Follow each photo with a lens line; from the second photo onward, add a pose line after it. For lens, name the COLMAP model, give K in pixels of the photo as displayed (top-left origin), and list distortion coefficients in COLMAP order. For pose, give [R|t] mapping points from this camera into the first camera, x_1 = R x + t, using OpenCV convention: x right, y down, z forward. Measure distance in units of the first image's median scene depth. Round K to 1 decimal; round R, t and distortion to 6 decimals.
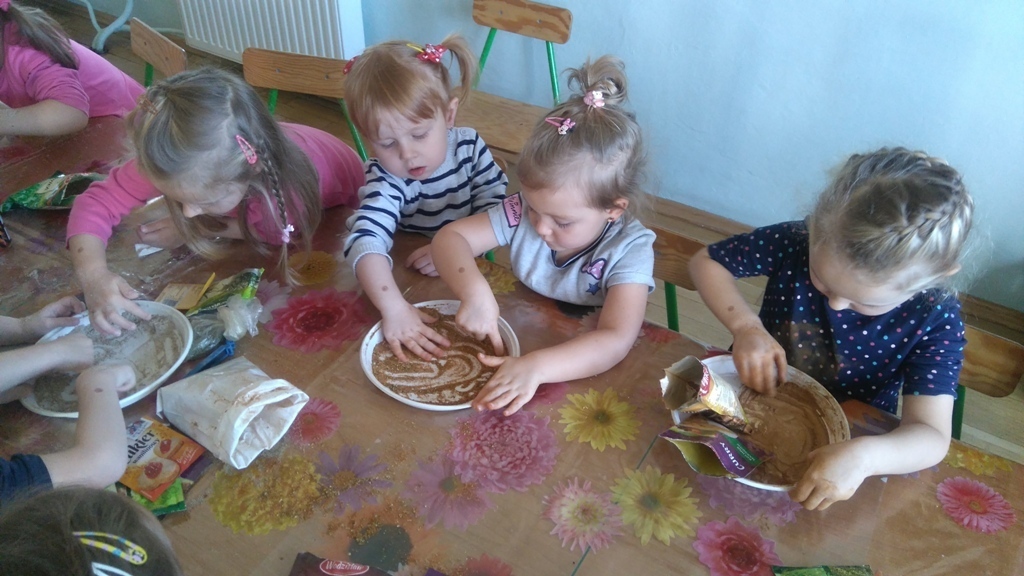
lens RADIAL K [[953.7, 0, 512.0], [0, 953.7, 288.0], [0, 0, 1]] dist [-0.073953, -0.001052]
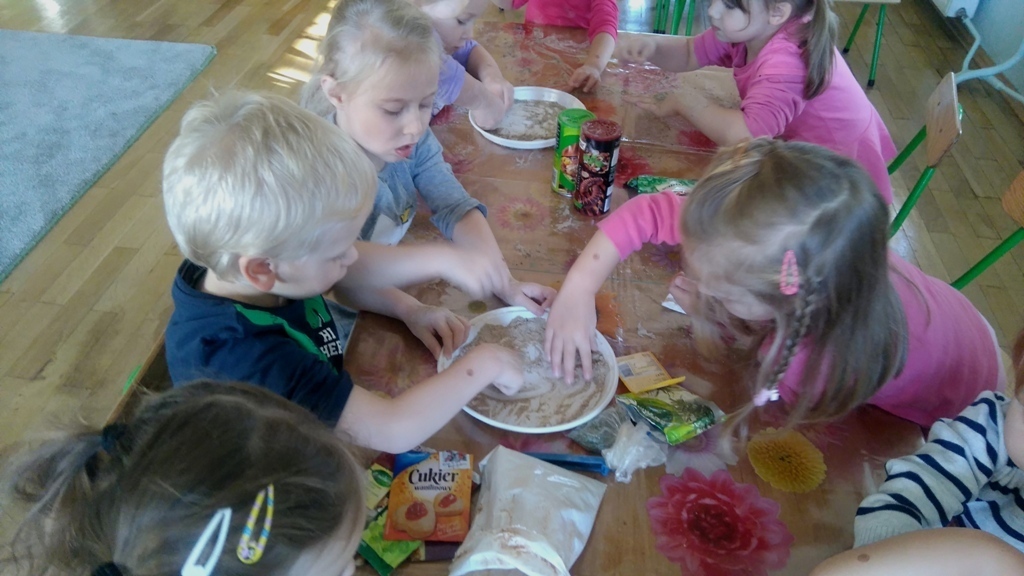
lens RADIAL K [[953.7, 0, 512.0], [0, 953.7, 288.0], [0, 0, 1]] dist [-0.073953, -0.001052]
pose [[0.485661, 0.571562, -0.661401, 0.087983], [-0.578935, 0.777210, 0.246533, -0.191214], [0.654956, 0.263177, 0.708357, 0.372153]]
